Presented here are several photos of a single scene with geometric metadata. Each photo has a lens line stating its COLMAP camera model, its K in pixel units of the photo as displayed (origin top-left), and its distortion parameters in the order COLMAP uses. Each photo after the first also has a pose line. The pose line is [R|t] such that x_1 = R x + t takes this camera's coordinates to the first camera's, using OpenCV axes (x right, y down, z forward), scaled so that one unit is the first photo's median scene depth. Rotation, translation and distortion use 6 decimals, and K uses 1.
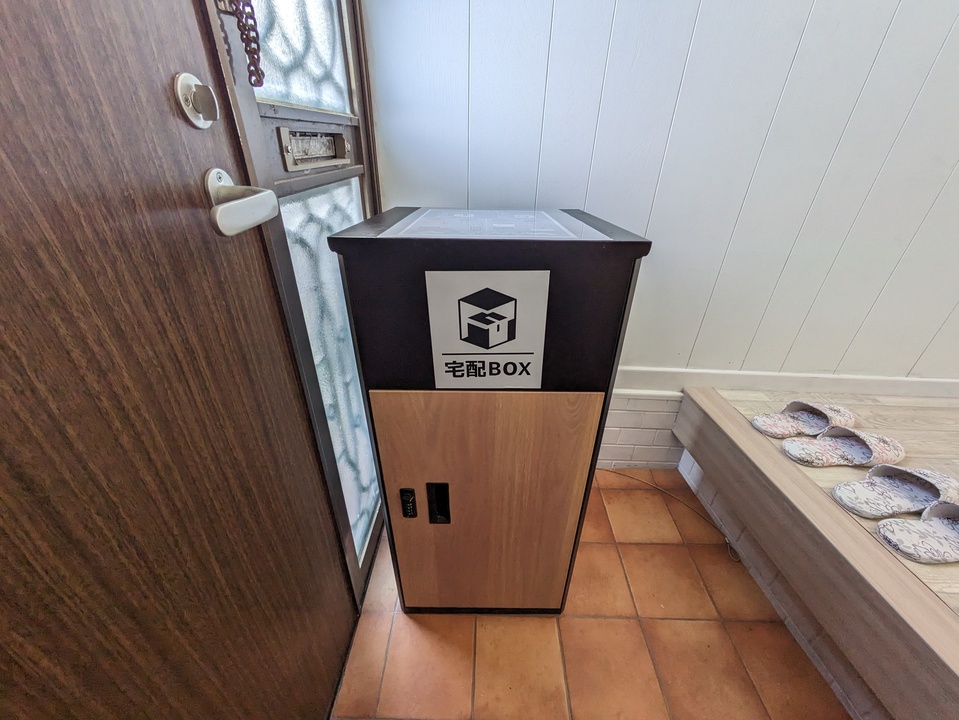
lens RADIAL K [[378.0, 0, 483.3], [0, 378.0, 359.2], [0, 0, 1]] dist [0.001146, -0.000131]
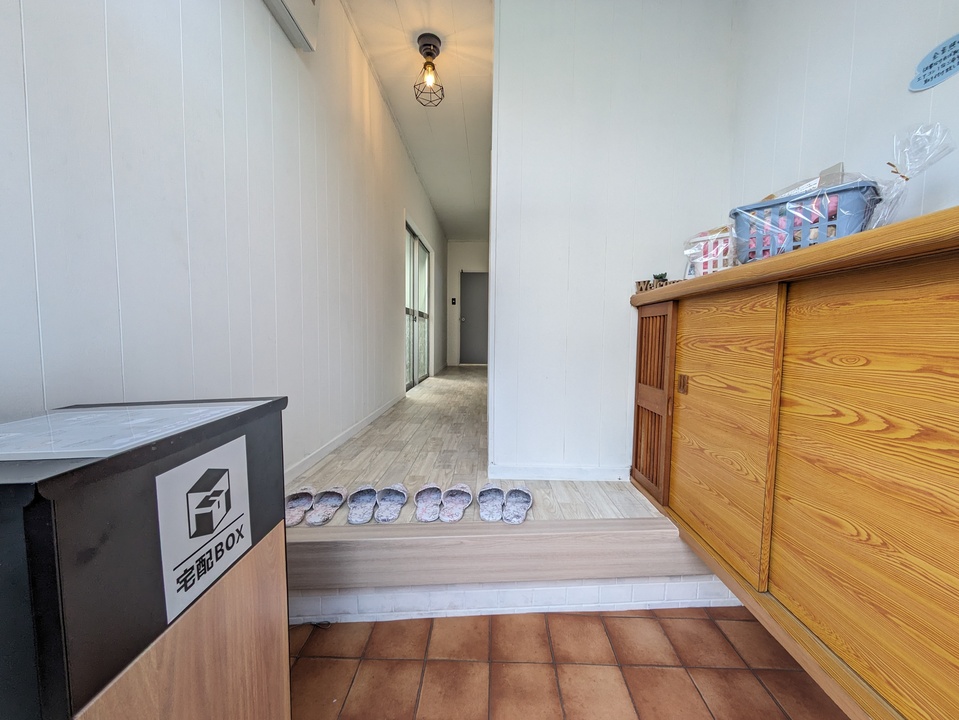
lens RADIAL K [[378.0, 0, 483.3], [0, 378.0, 359.2], [0, 0, 1]] dist [0.001146, -0.000131]
pose [[-0.002884, -0.089951, 0.995942, -0.883908], [0.489173, 0.868523, 0.079859, -0.146623], [-0.872182, 0.487418, 0.041497, 0.144411]]
